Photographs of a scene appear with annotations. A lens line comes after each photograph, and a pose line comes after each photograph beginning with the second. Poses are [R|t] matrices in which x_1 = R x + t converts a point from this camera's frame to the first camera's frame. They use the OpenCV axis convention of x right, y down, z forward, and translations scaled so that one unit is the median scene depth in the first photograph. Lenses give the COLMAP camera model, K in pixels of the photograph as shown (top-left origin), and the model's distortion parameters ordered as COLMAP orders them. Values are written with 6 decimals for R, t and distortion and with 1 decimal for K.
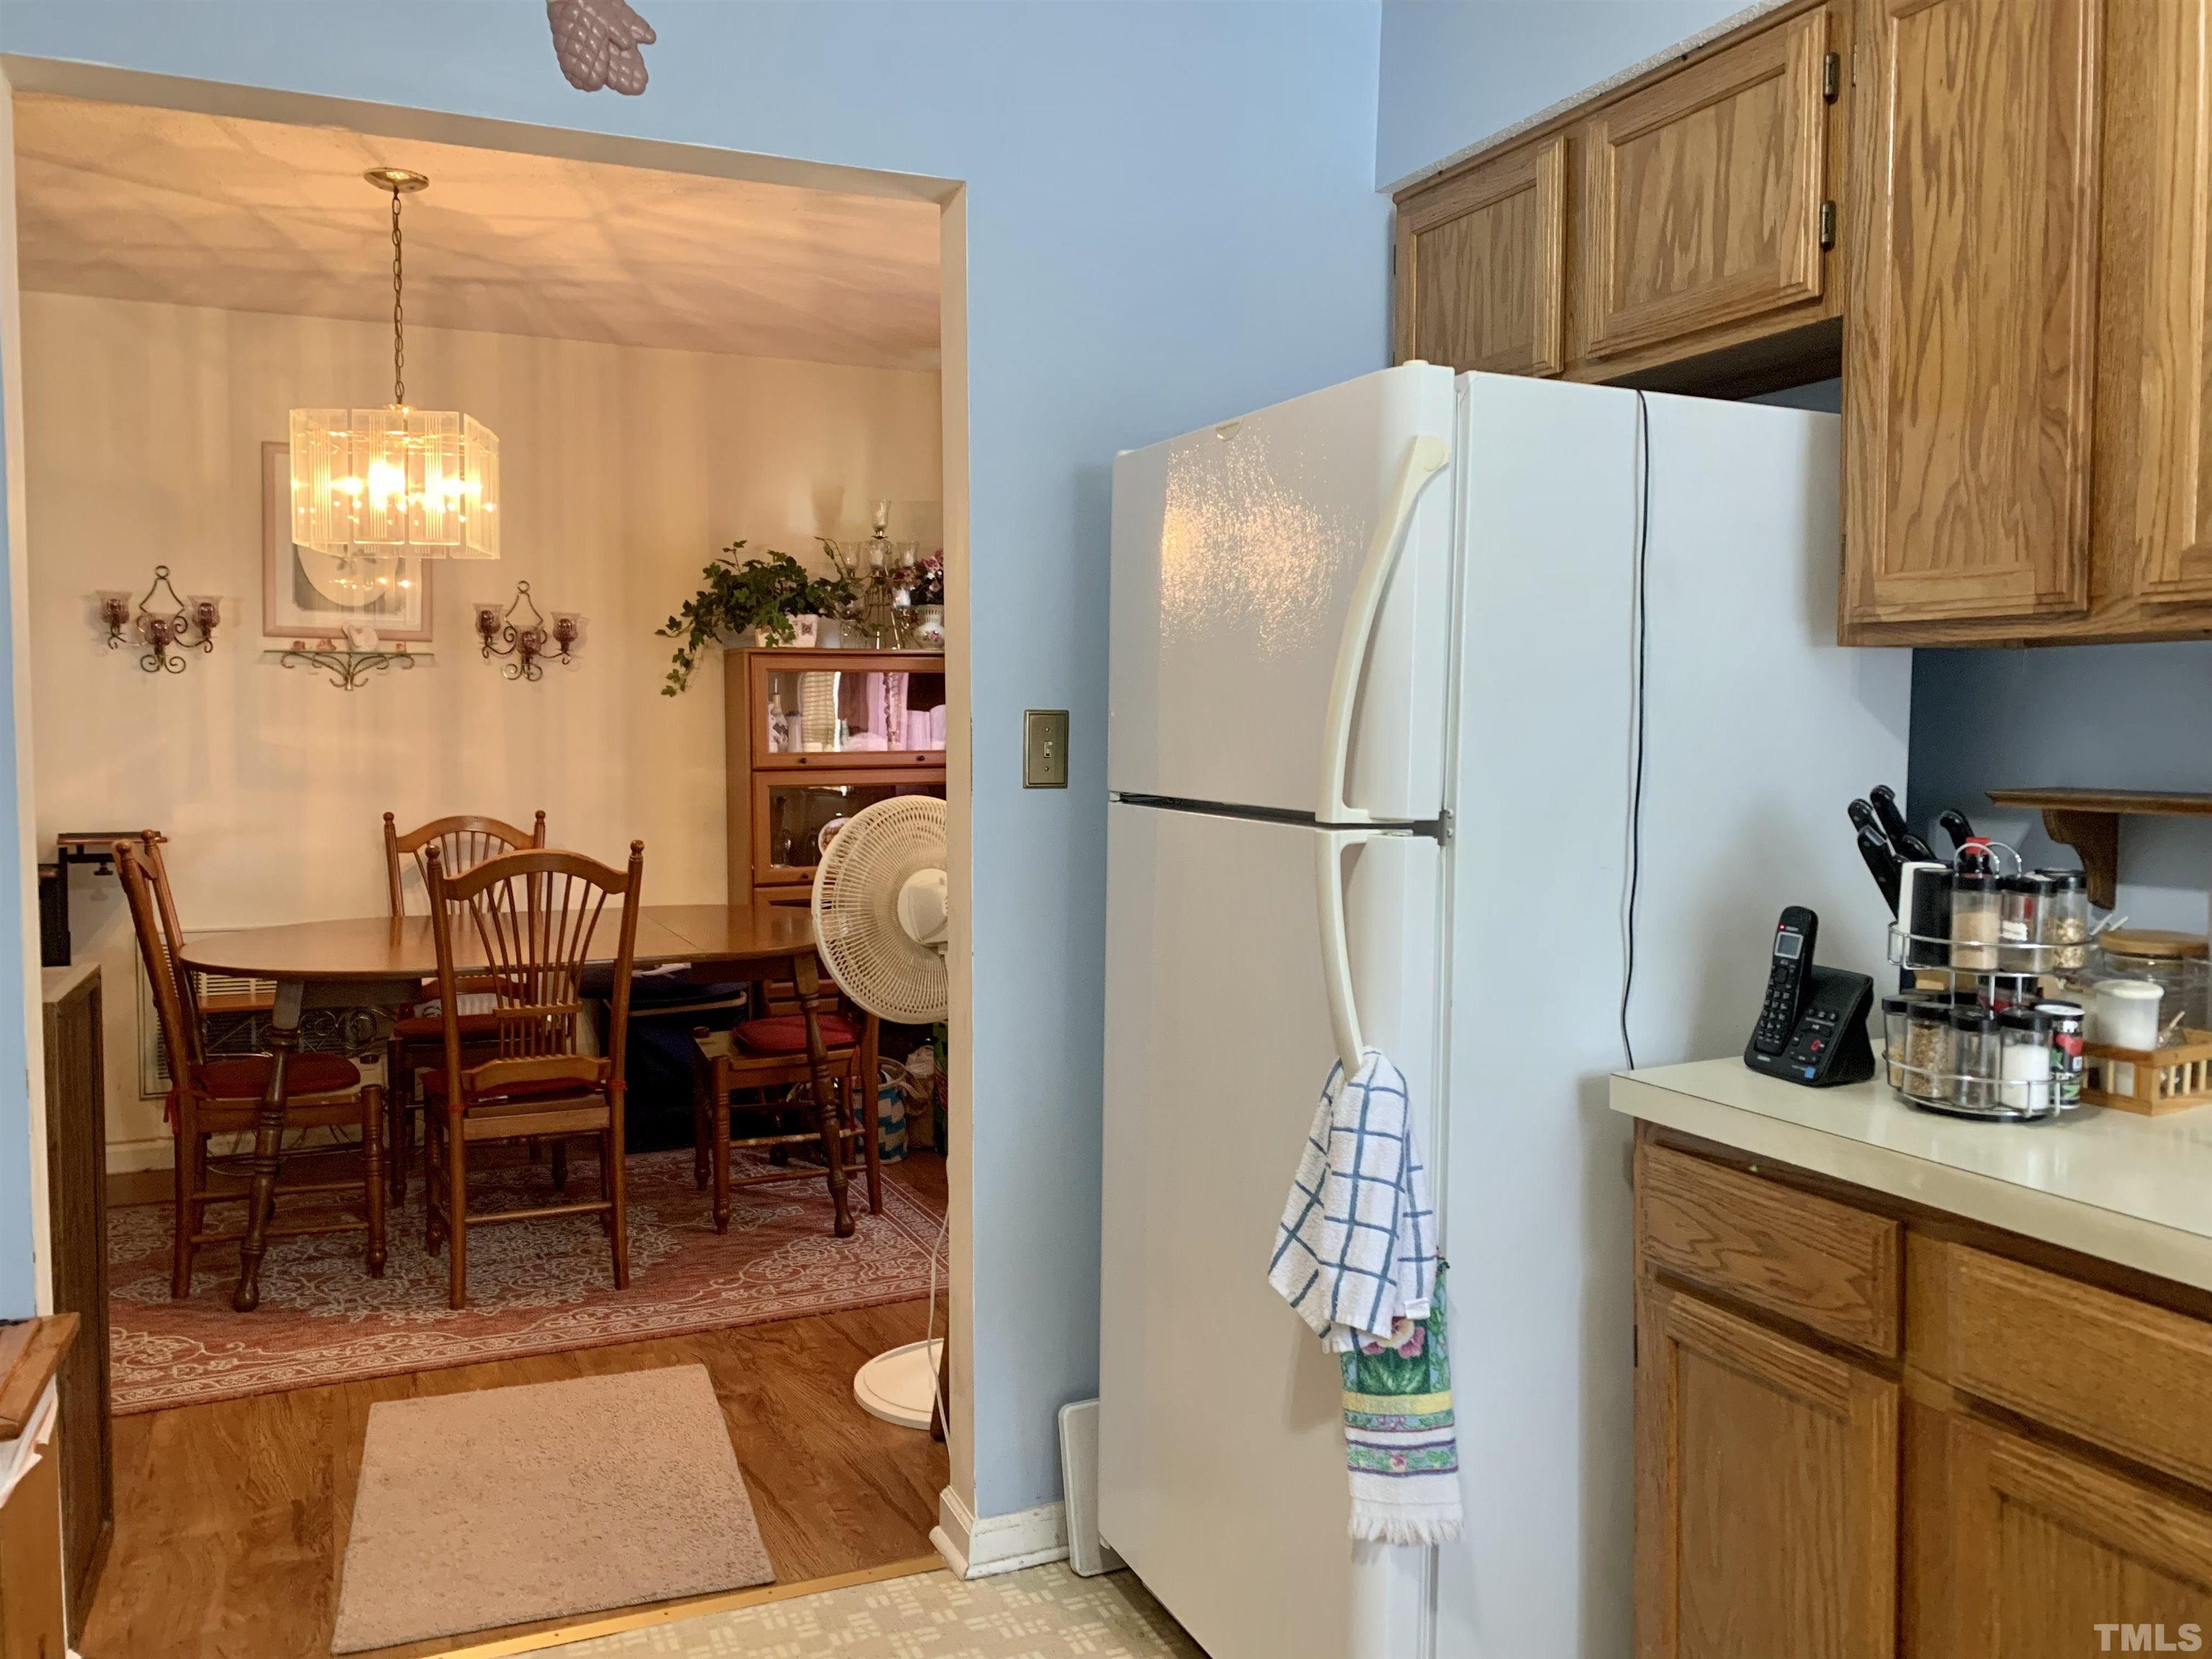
lens RADIAL K [[1700.1, 0, 1085.2], [0, 1700.1, 802.9], [0, 0, 1]] dist [0.013912, 0.001709]
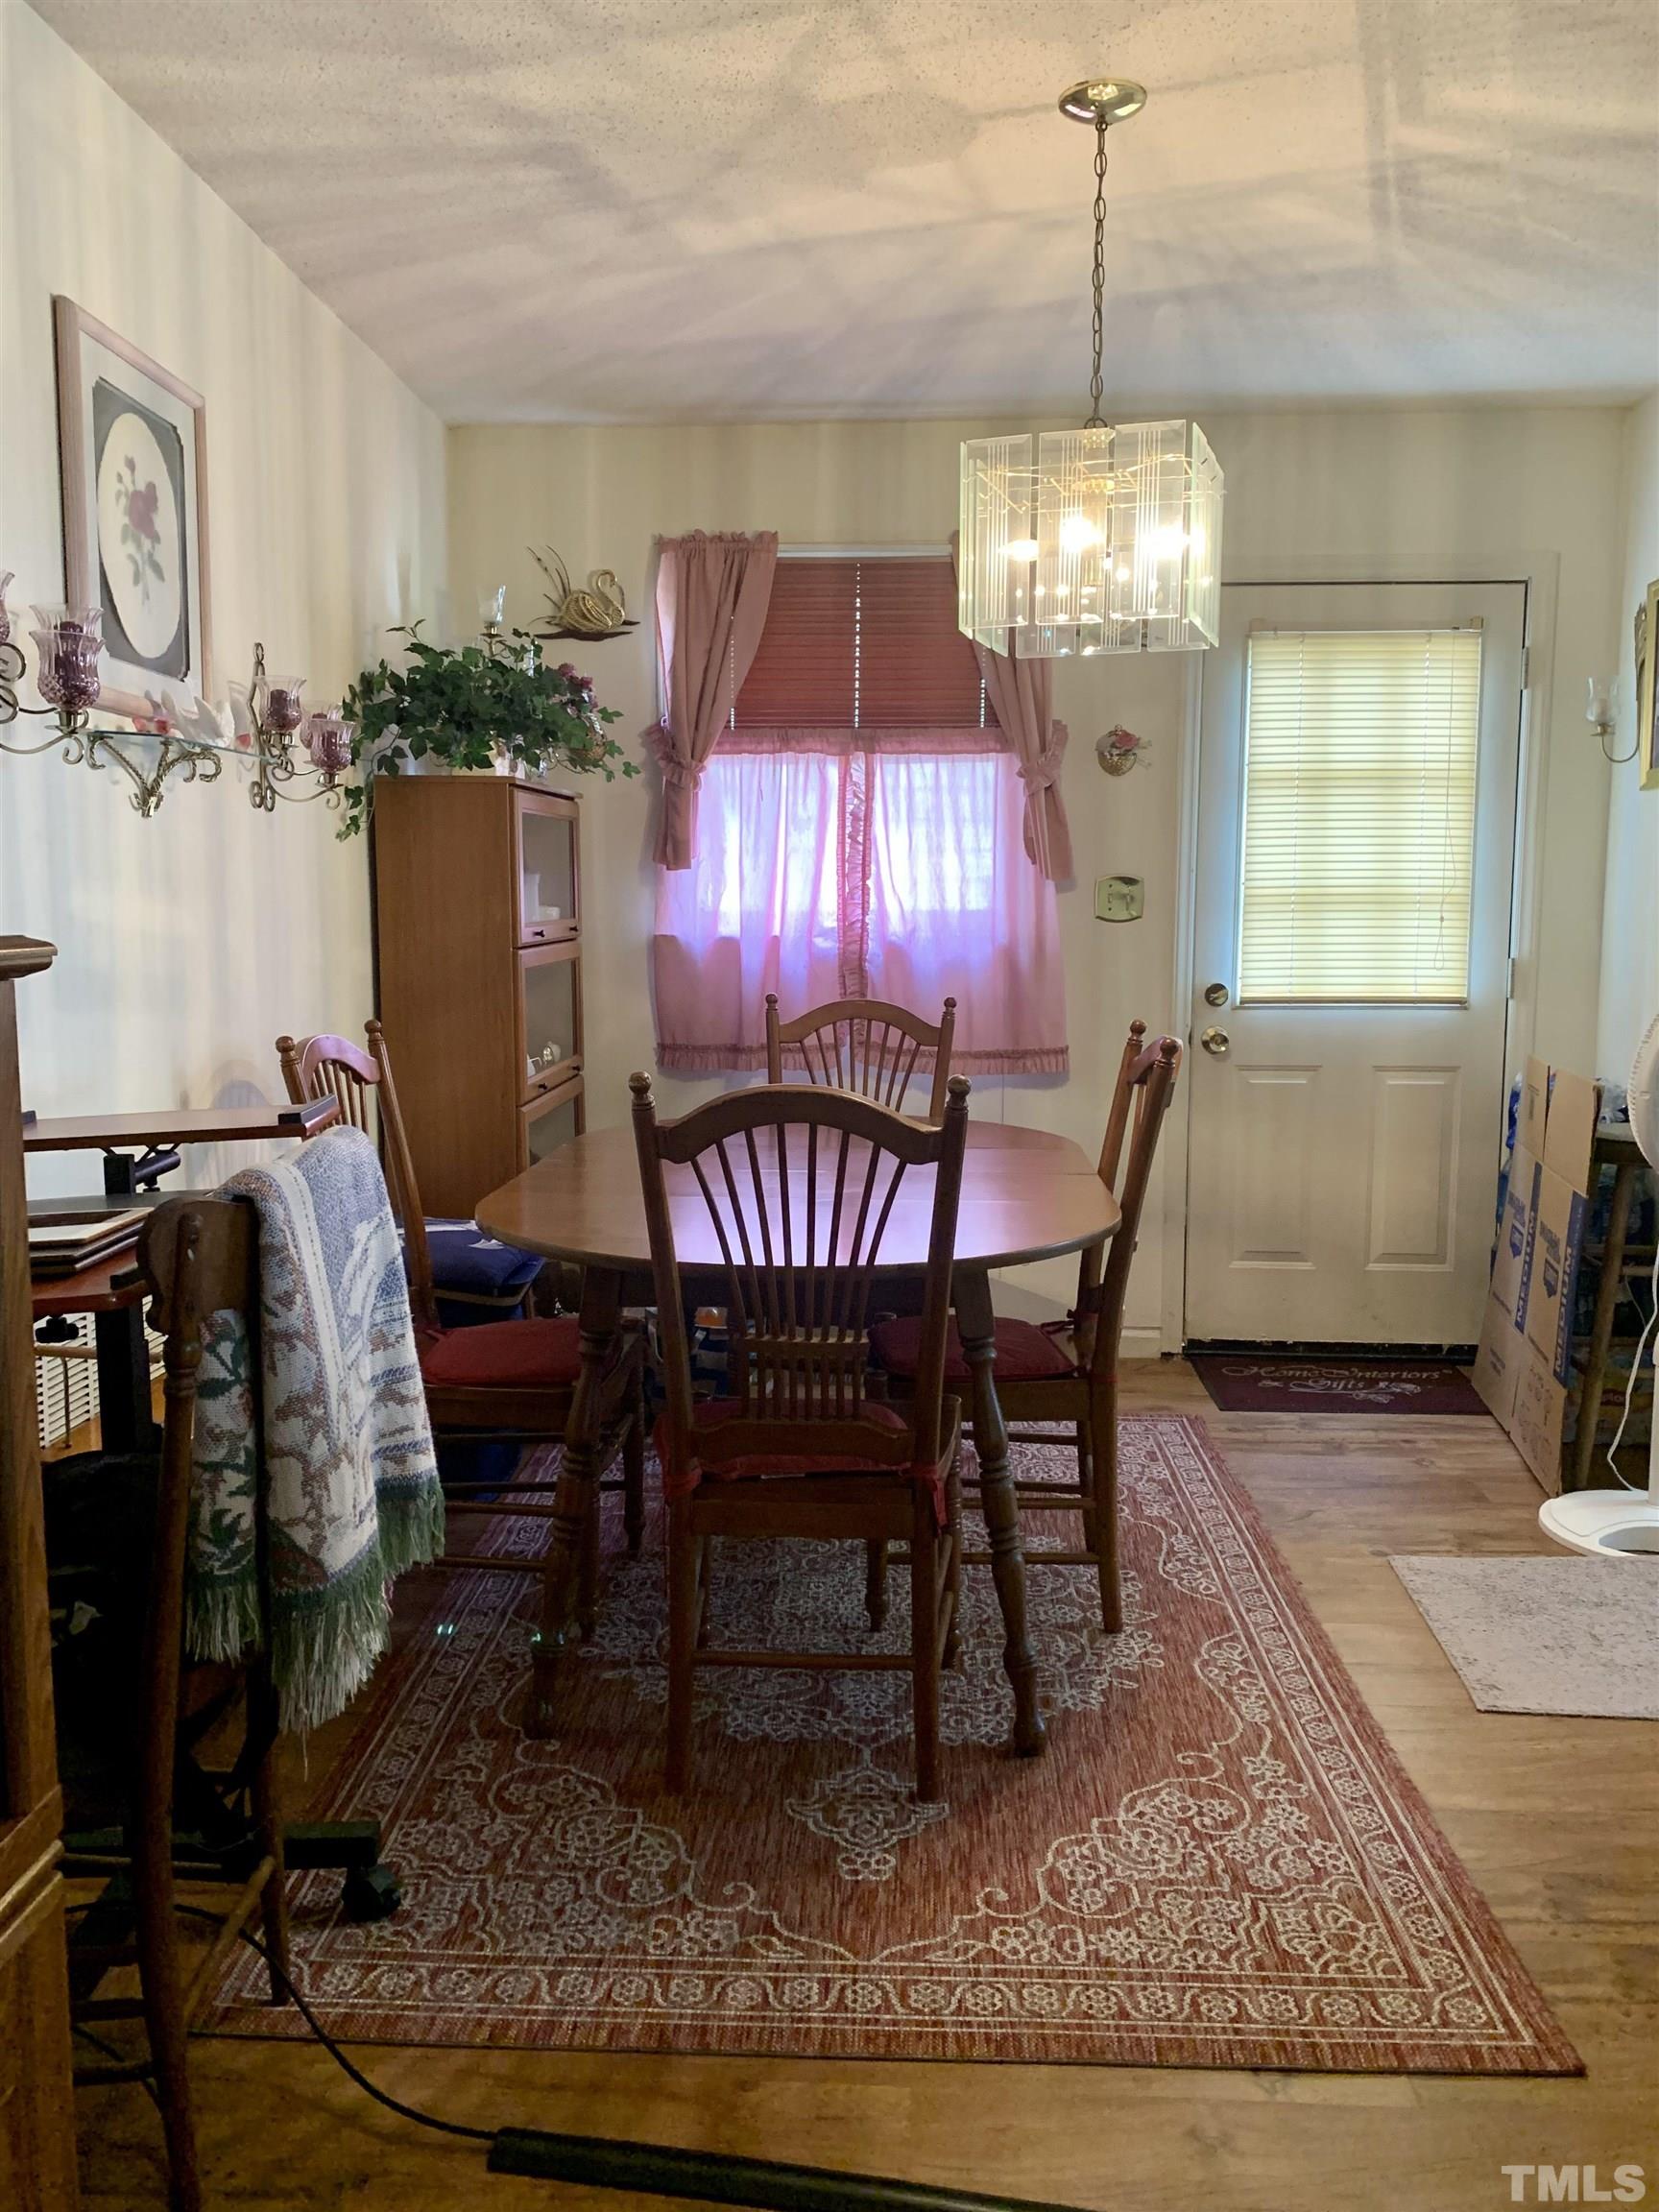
lens RADIAL K [[1700.1, 0, 795.2], [0, 1700.1, 1091.8], [0, 0, 1]] dist [0.013912, 0.001709]
pose [[0.452796, -0.107112, 0.885157, -1.059888], [0.043758, 0.994231, 0.097927, -0.032748], [-0.890540, -0.005608, 0.454871, 0.744609]]
